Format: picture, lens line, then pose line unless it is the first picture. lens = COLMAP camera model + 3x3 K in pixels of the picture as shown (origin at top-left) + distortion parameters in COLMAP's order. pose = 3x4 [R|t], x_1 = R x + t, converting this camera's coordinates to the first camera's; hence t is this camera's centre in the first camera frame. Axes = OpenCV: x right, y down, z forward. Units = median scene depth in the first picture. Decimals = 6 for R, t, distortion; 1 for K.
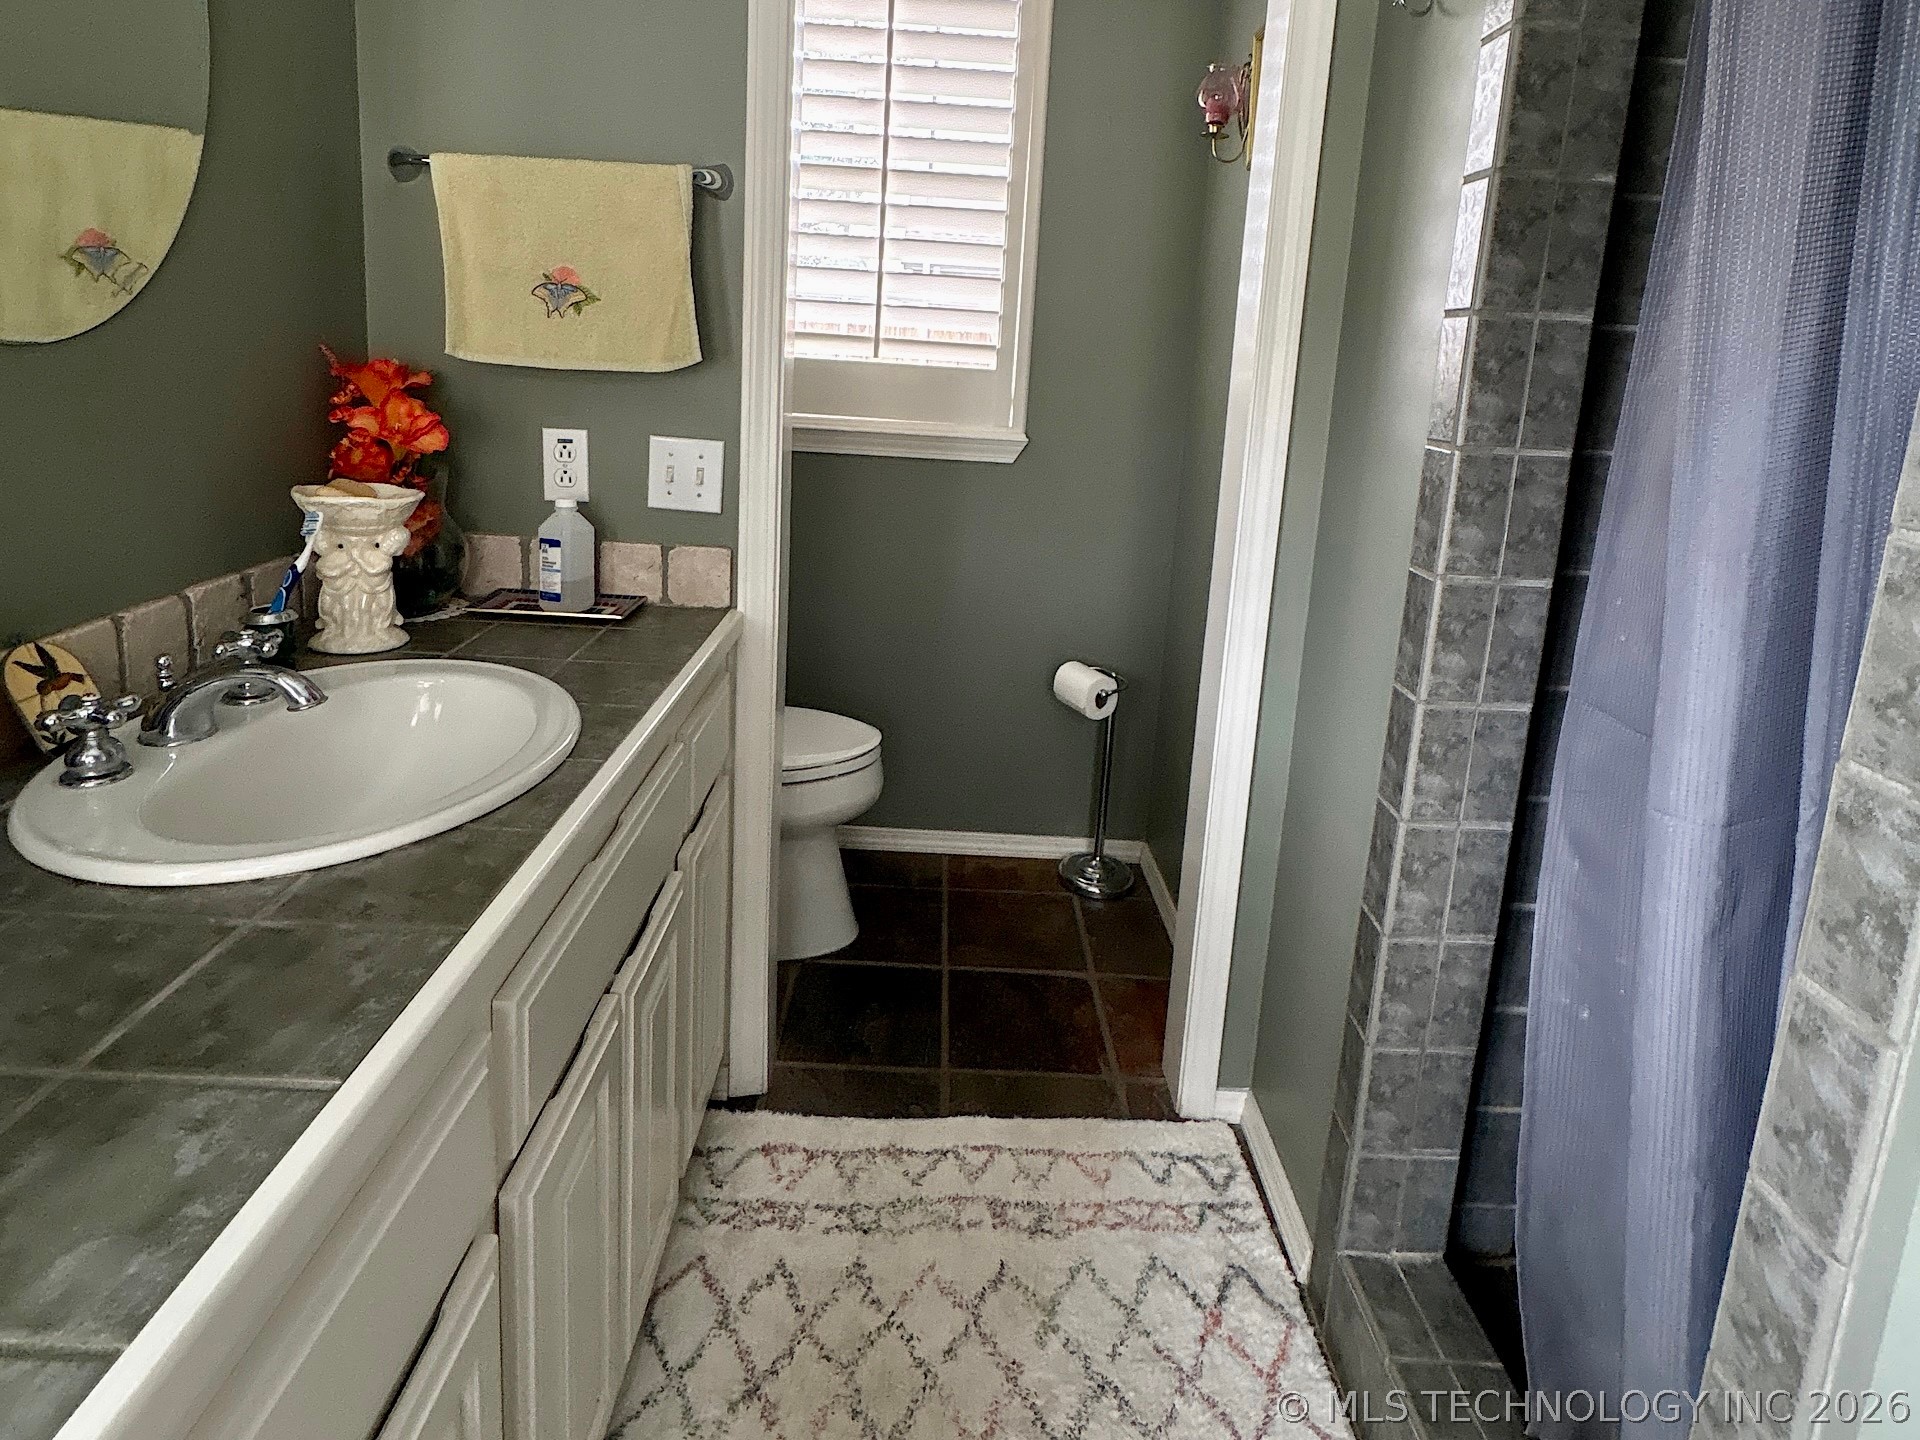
lens RADIAL K [[1003.2, 0, 963.2], [0, 1003.2, 544.8], [0, 0, 1]] dist [0.001590, 0.001033]
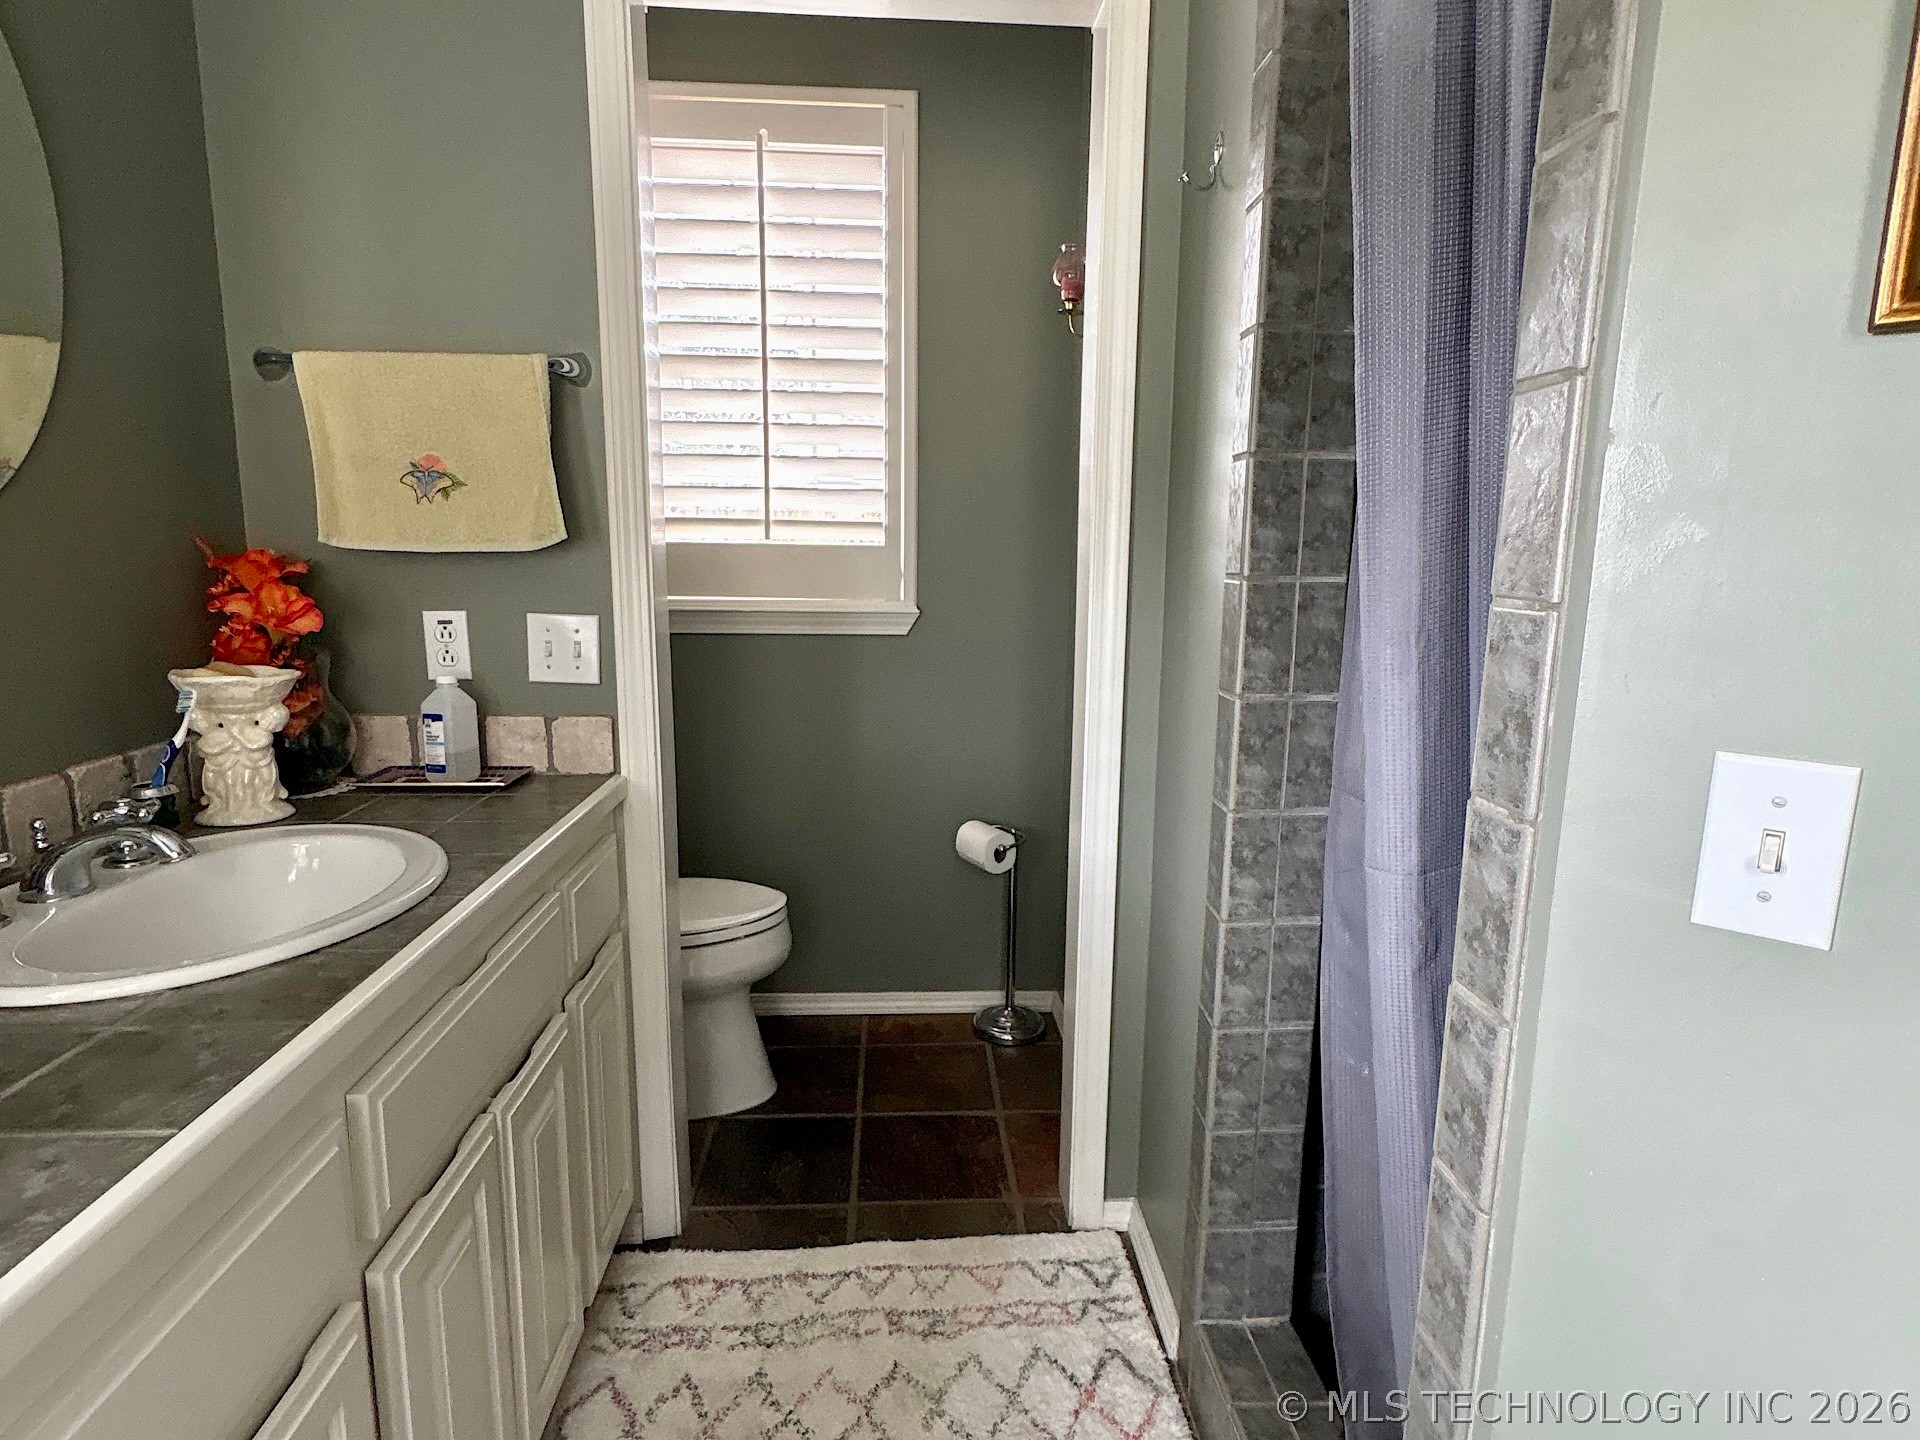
lens RADIAL K [[1001.4, 0, 959.6], [0, 1001.4, 740.0], [0, 0, 1]] dist [0.000351, 0.000343]
pose [[0.997810, -0.053810, 0.038455, 0.100702], [0.053770, 0.998551, 0.002065, 0.049833], [-0.038510, 0.000008, 0.999258, -0.073666]]
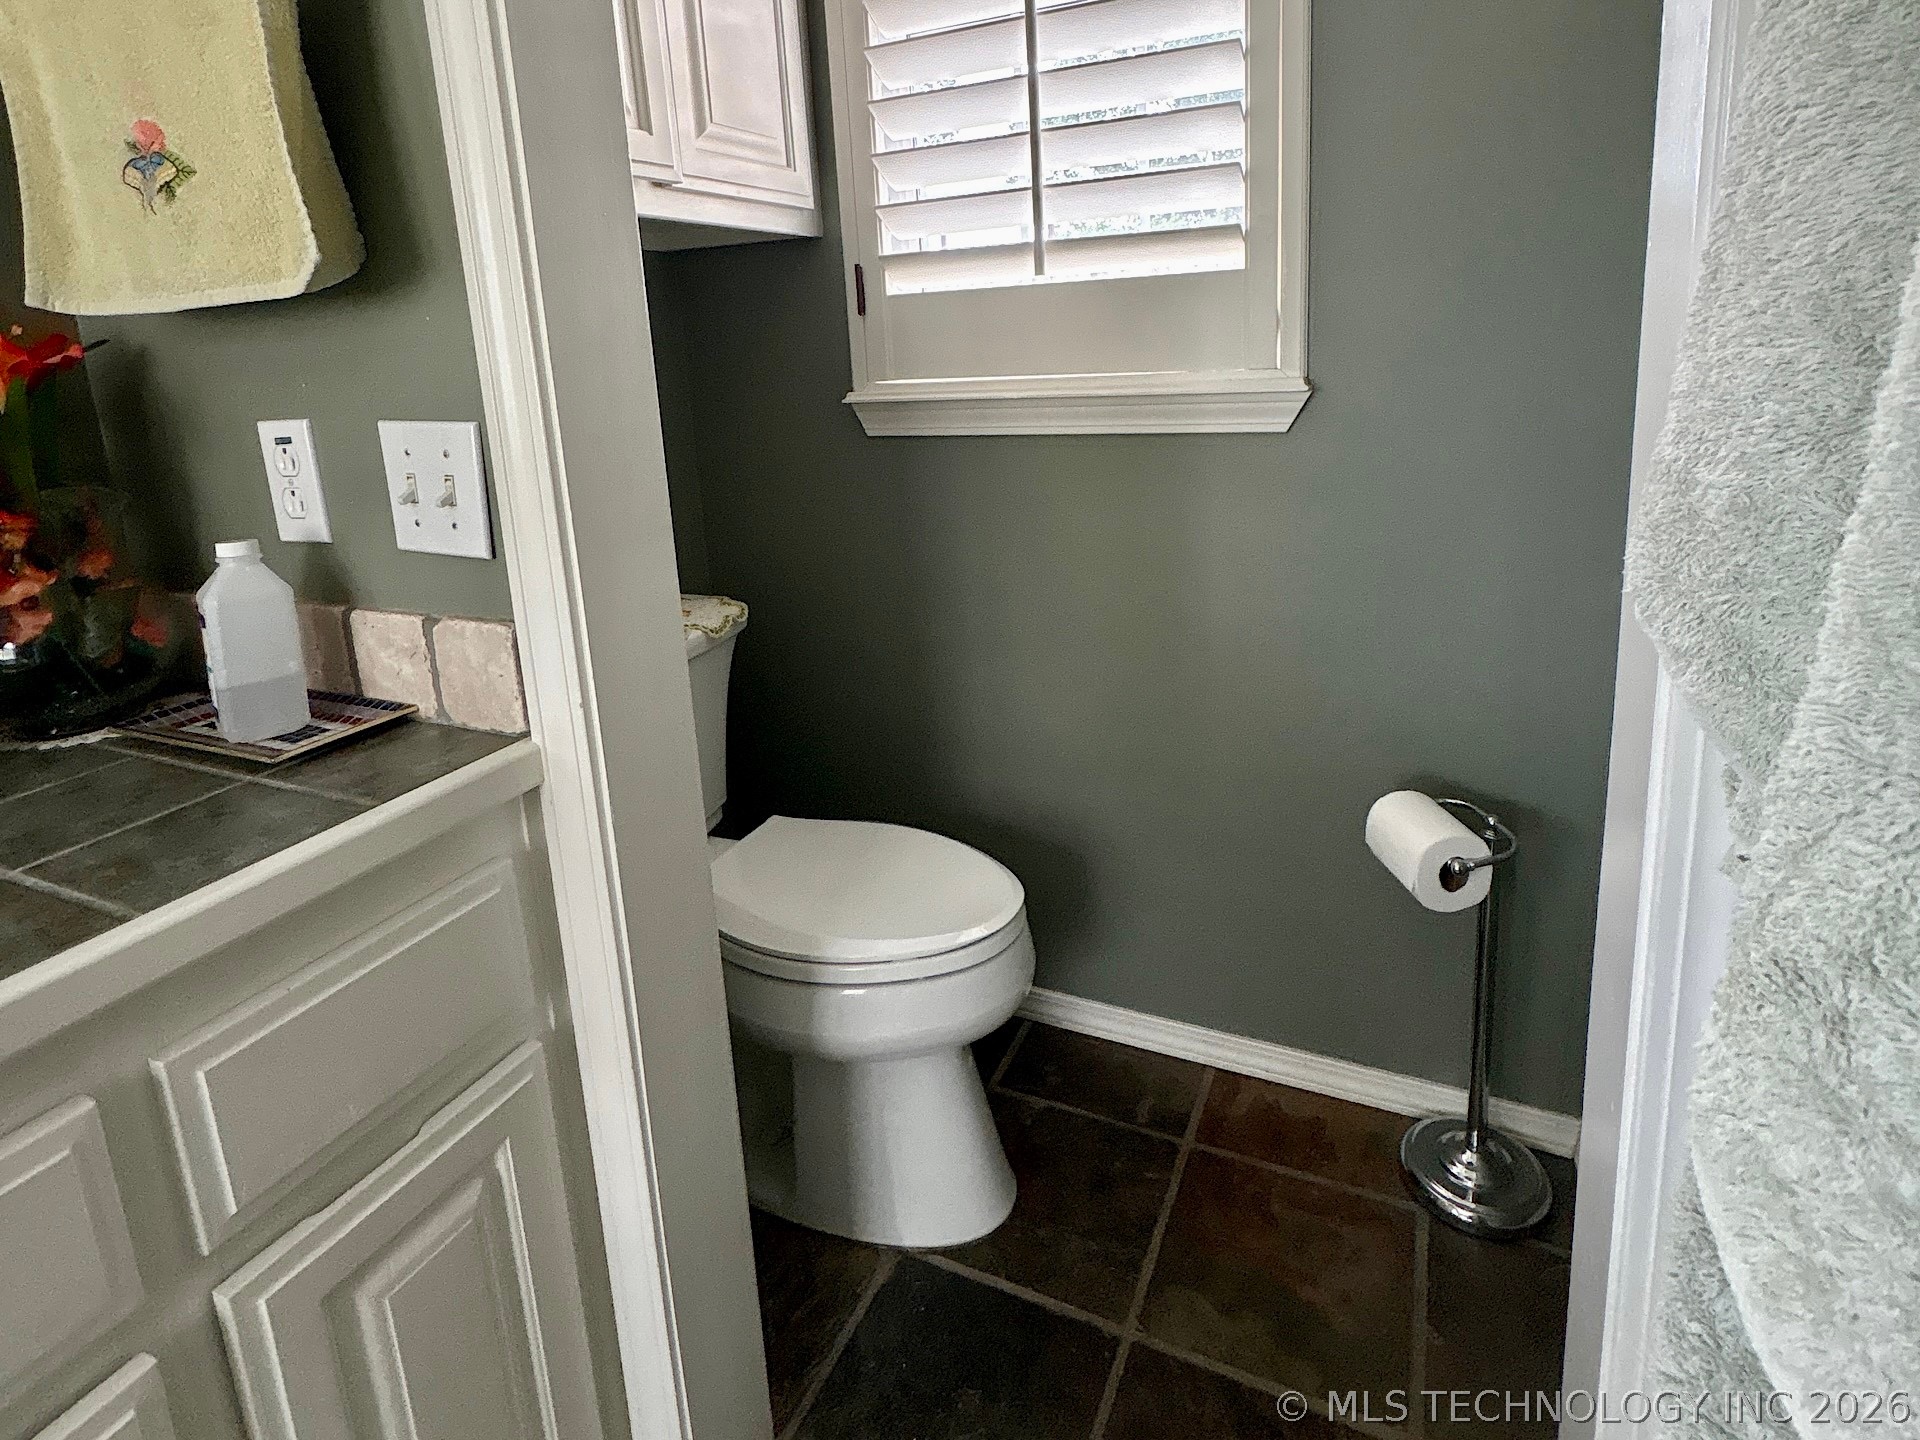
lens RADIAL K [[1003.2, 0, 963.2], [0, 1003.2, 544.8], [0, 0, 1]] dist [0.001590, 0.001033]
pose [[0.895639, -0.019853, -0.444338, 0.236225], [0.022007, 0.999758, -0.000311, -0.035749], [0.444237, -0.009500, 0.895859, 0.694087]]
